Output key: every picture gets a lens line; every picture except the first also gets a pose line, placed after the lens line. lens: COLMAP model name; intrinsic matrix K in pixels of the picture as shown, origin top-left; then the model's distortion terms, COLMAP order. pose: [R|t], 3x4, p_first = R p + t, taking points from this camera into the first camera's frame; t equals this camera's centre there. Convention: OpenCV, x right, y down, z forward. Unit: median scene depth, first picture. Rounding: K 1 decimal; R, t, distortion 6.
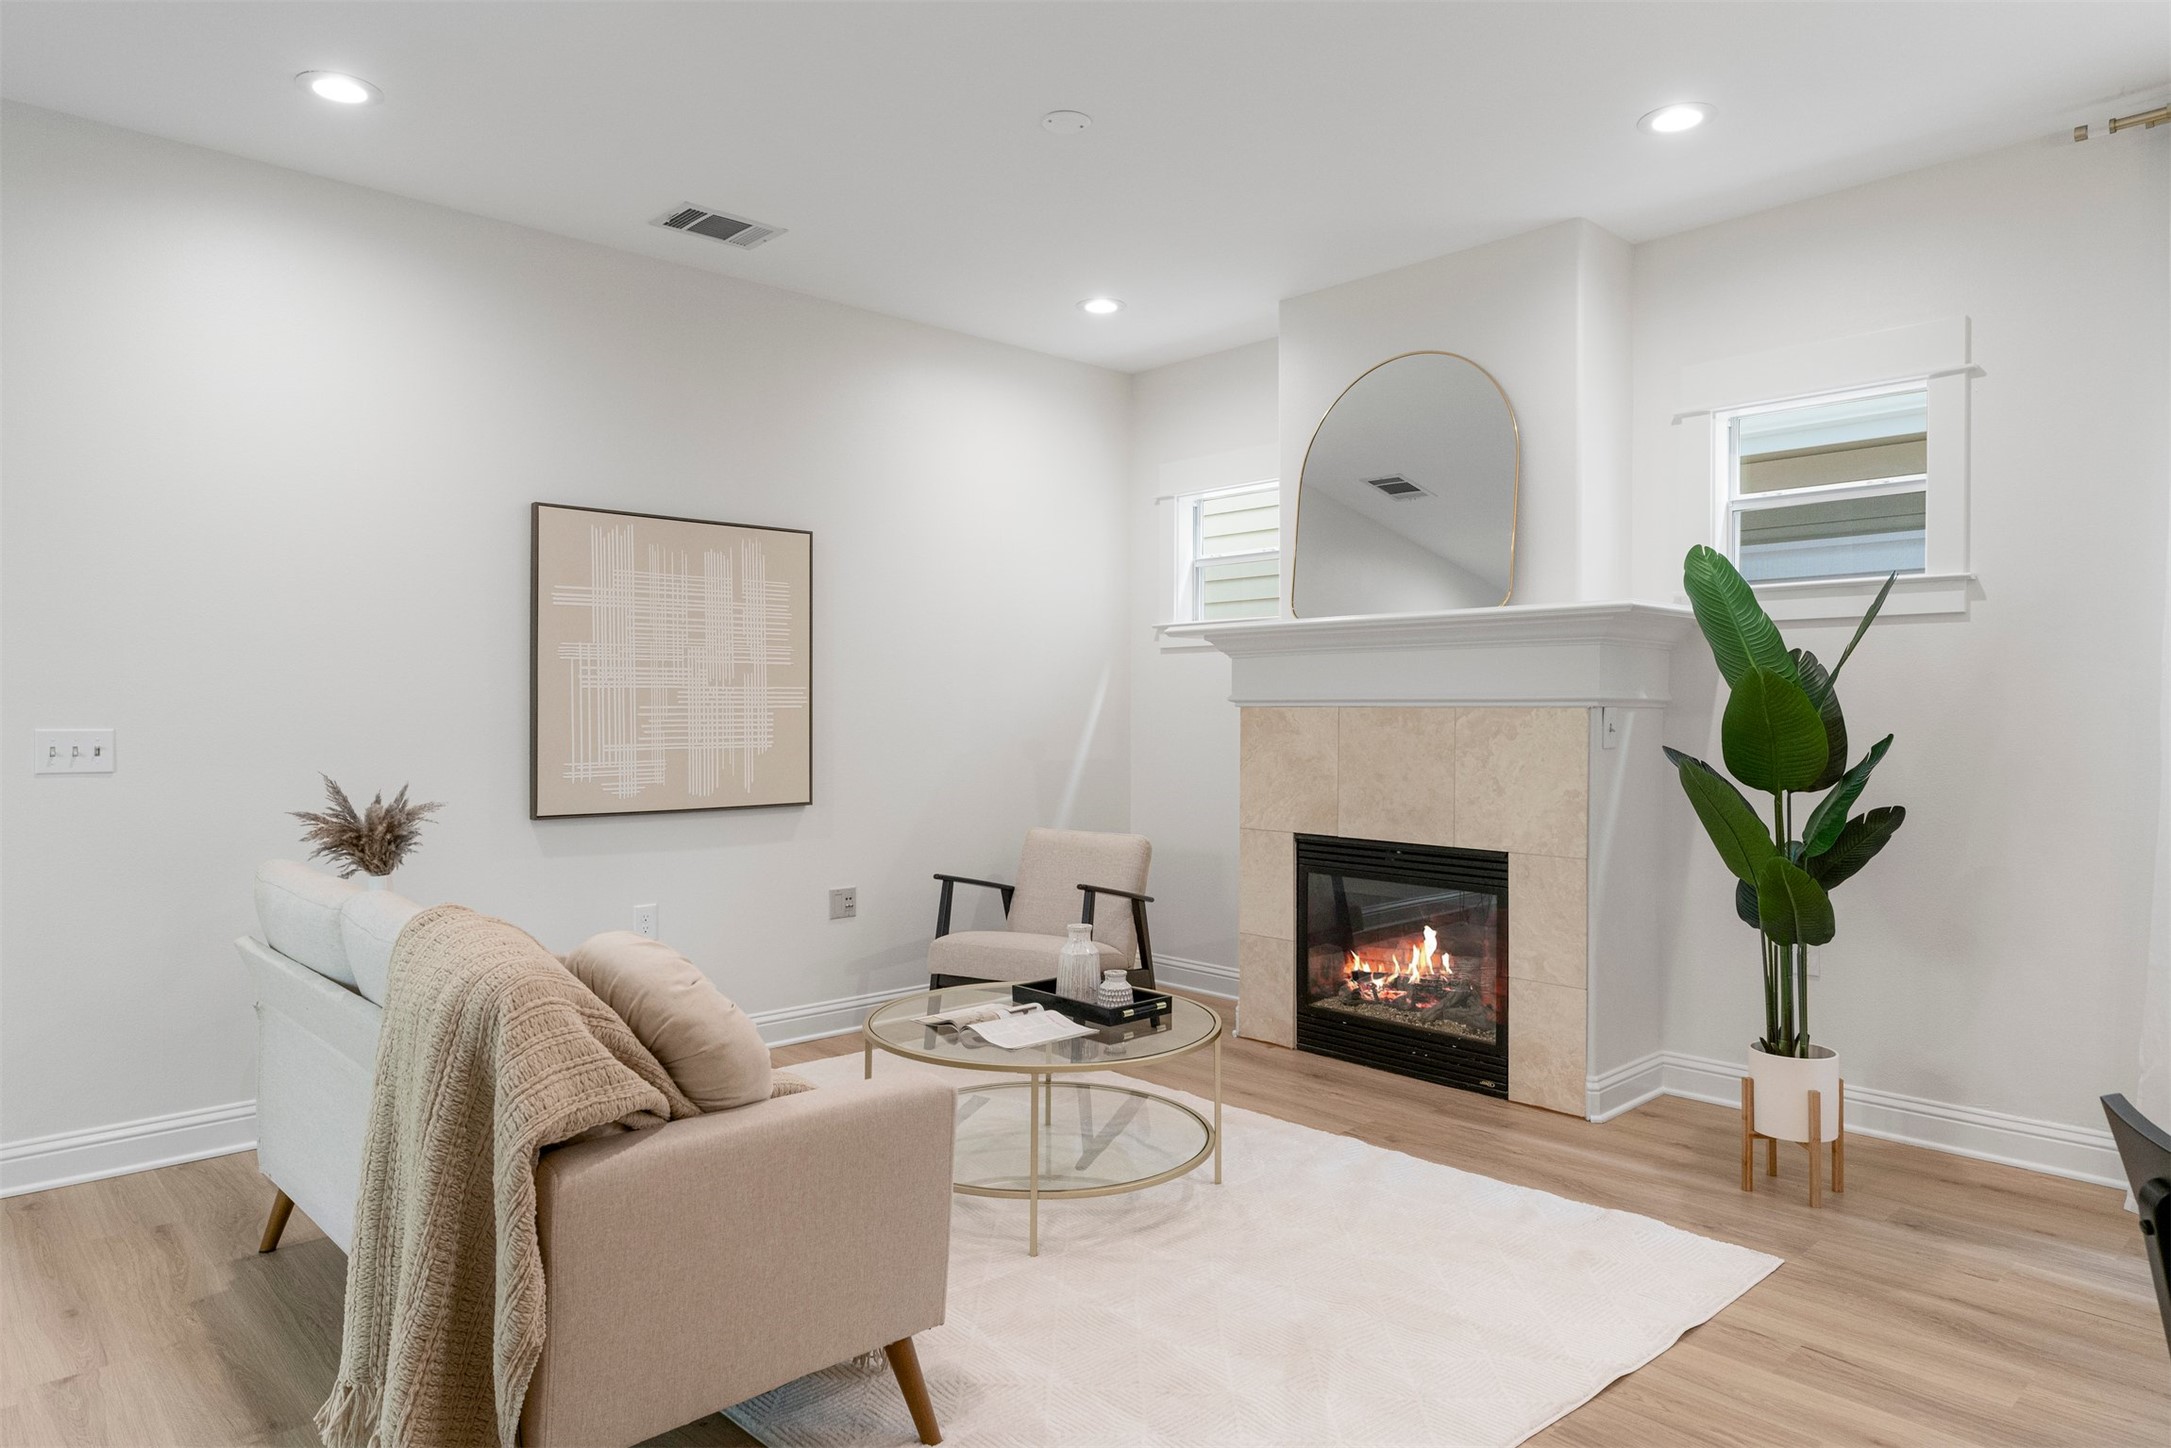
lens RADIAL K [[1356.1, 0, 1090.5], [0, 1356.1, 716.4], [0, 0, 1]] dist [-0.004123, 0.002176]
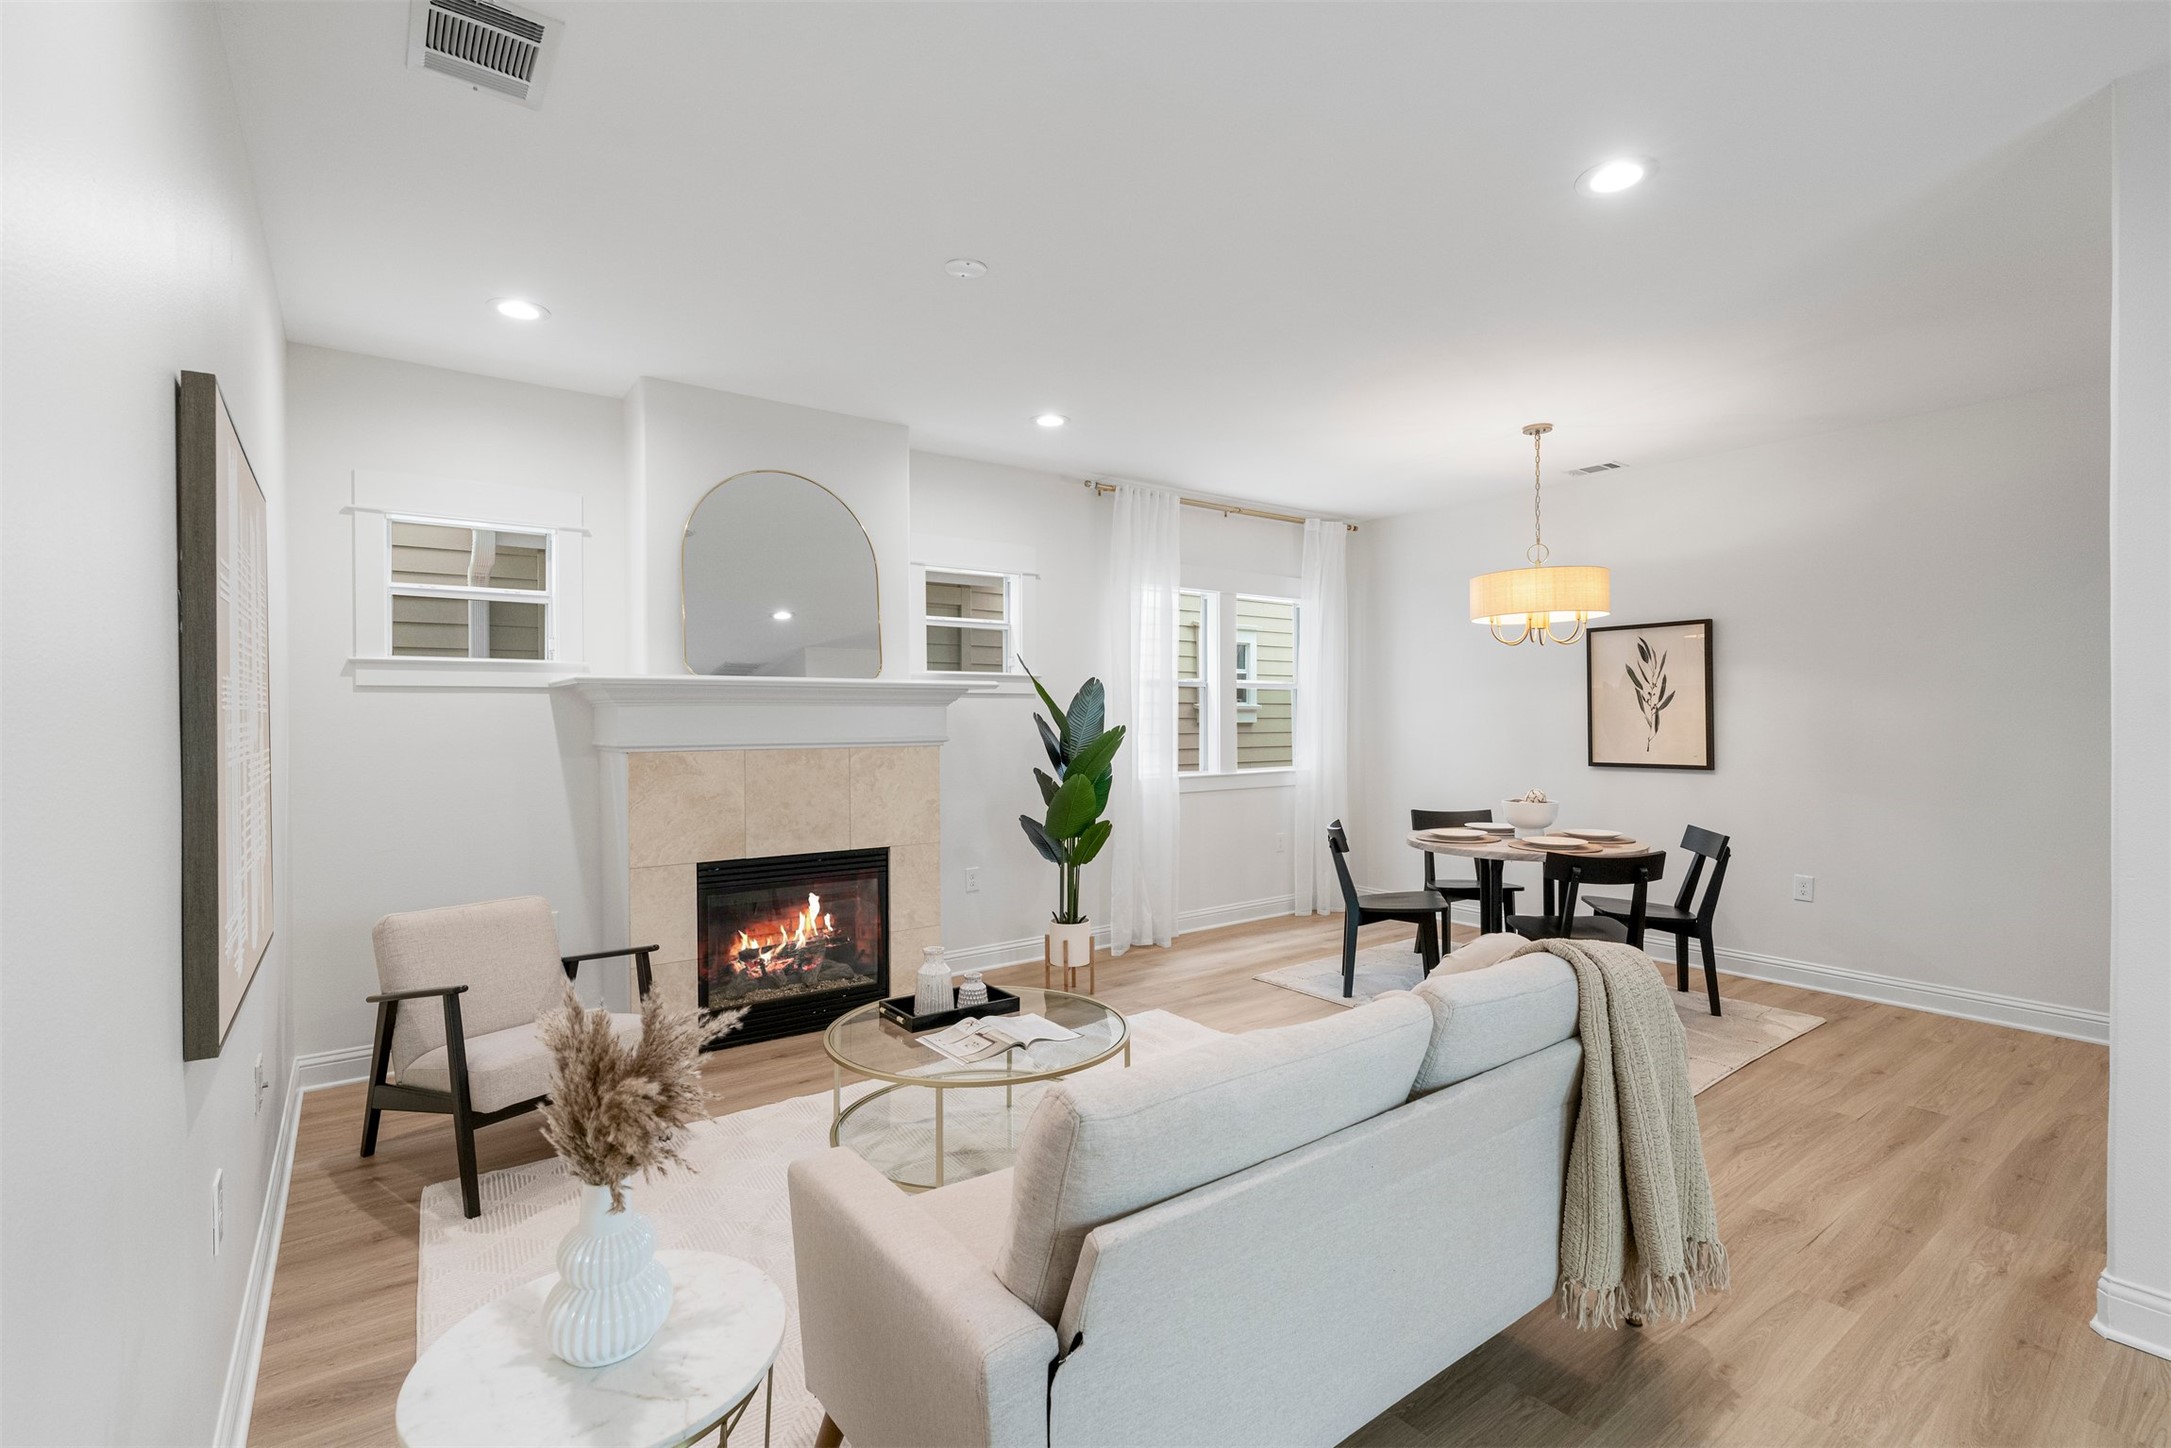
lens RADIAL K [[989.3, 0, 1104.1], [0, 989.3, 723.4], [0, 0, 1]] dist [-0.008350, 0.002212]
pose [[0.094206, -0.008601, 0.995516, -0.685844], [0.008289, 0.999935, 0.007855, -0.036438], [-0.995518, 0.007512, 0.094271, 0.632498]]
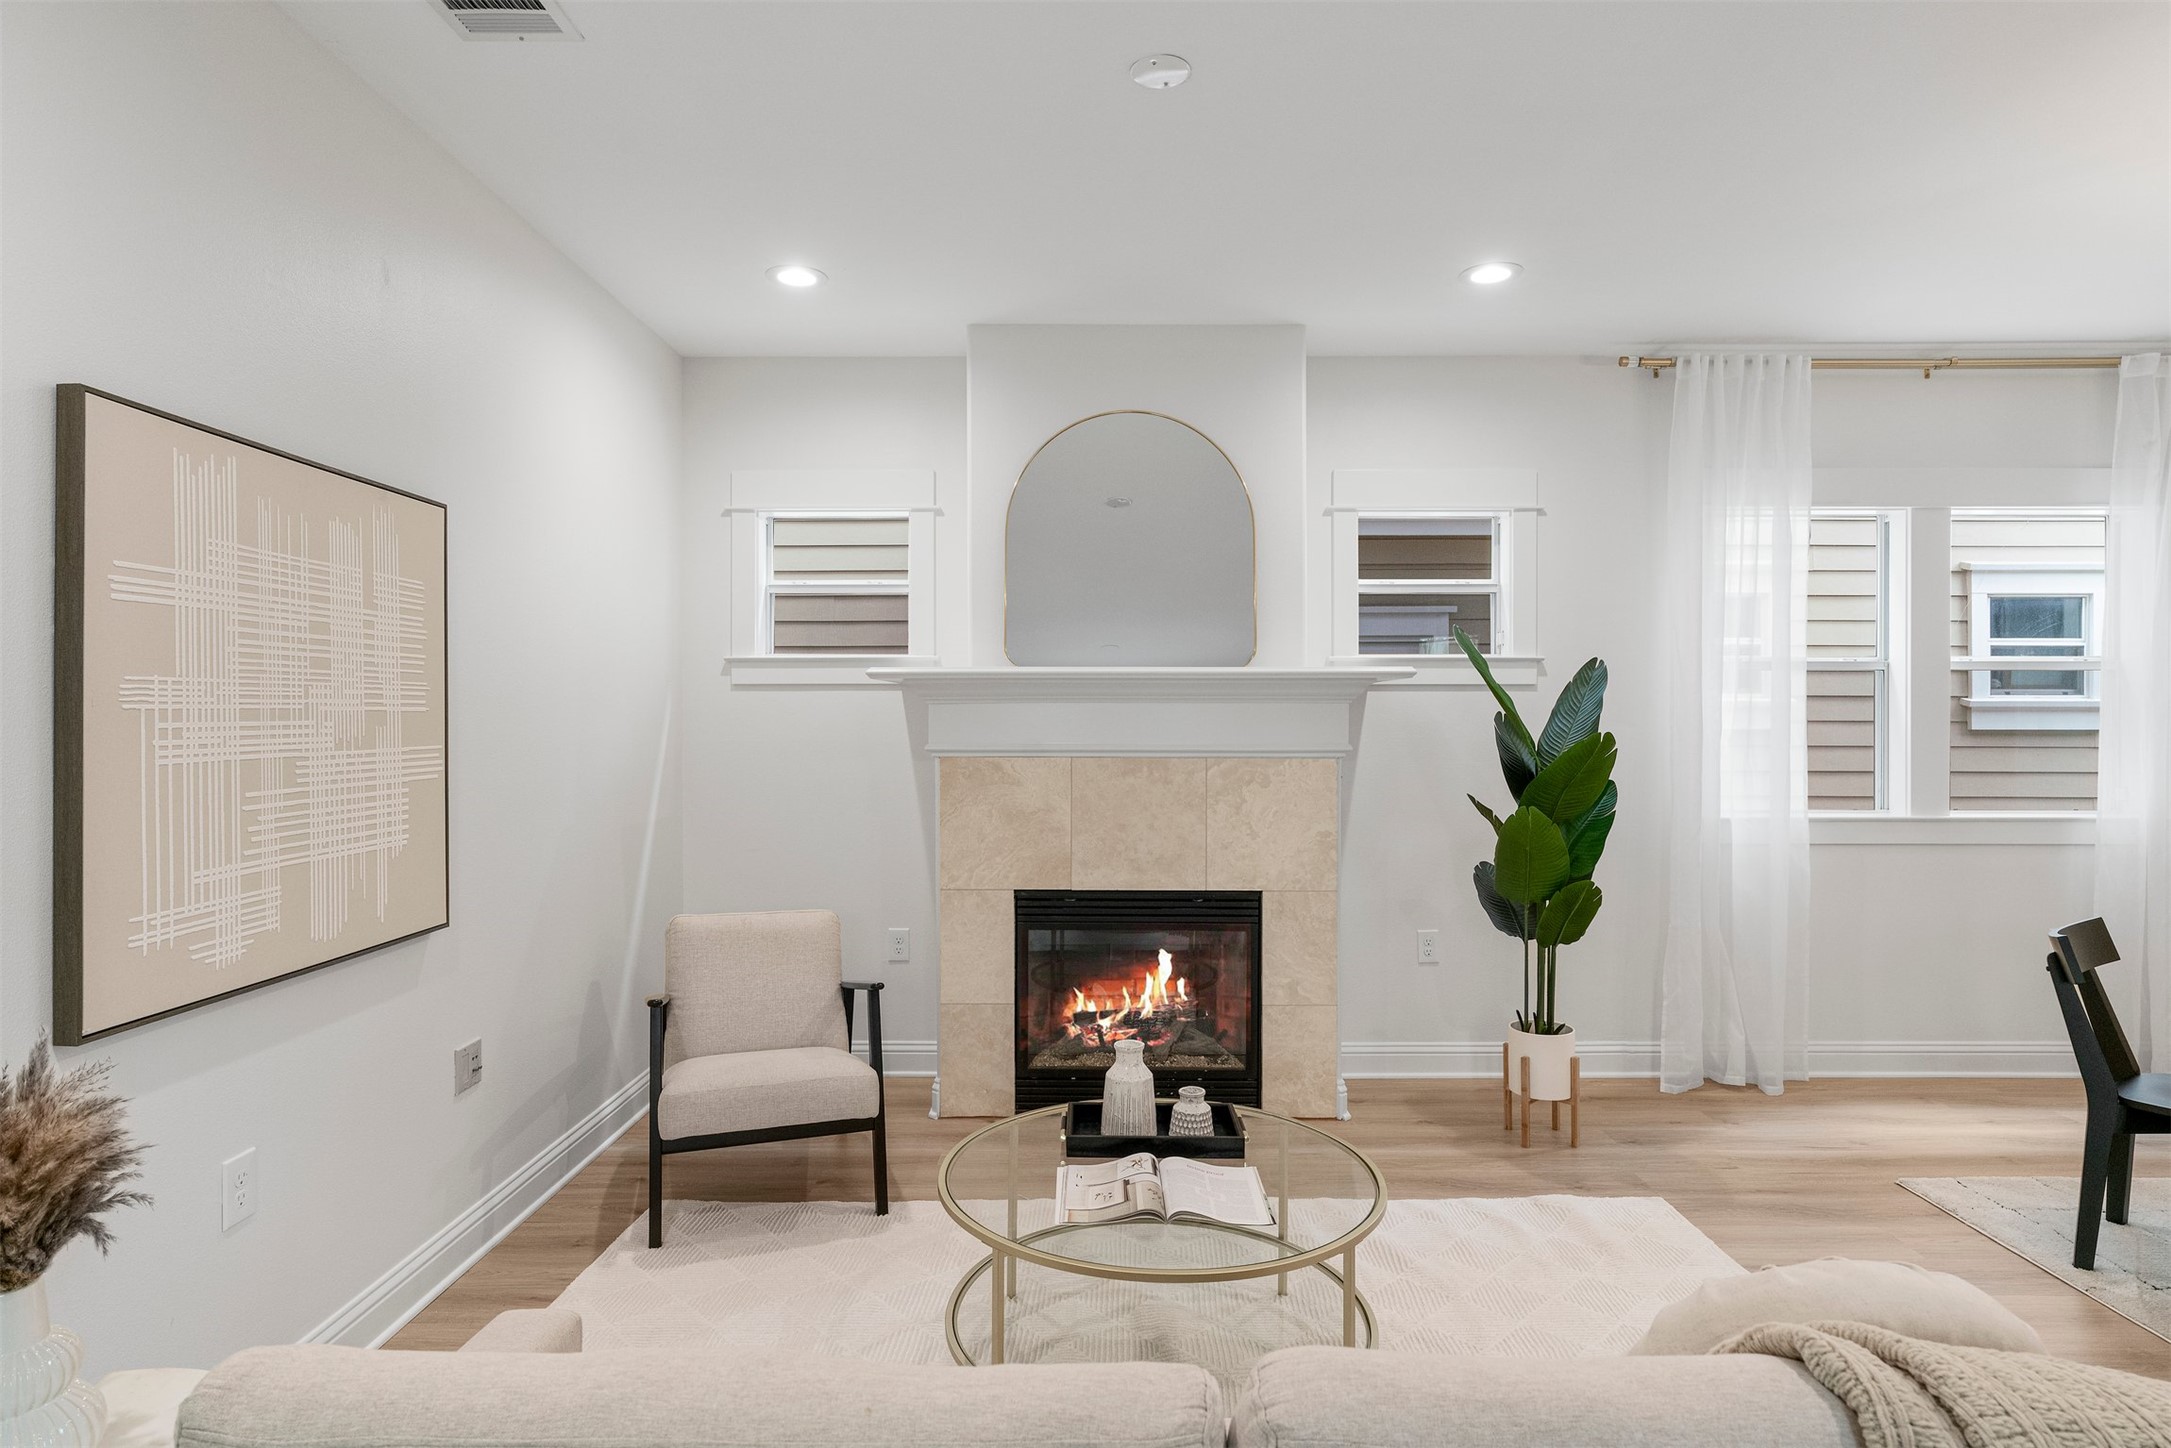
lens RADIAL K [[1171.8, 0, 1093.6], [0, 1171.8, 721.3], [0, 0, 1]] dist [-0.004093, 0.002909]
pose [[0.679057, -0.003426, 0.734077, -0.448885], [0.003765, 0.999992, 0.001184, -0.035680], [-0.734076, 0.001960, 0.679065, 0.433549]]
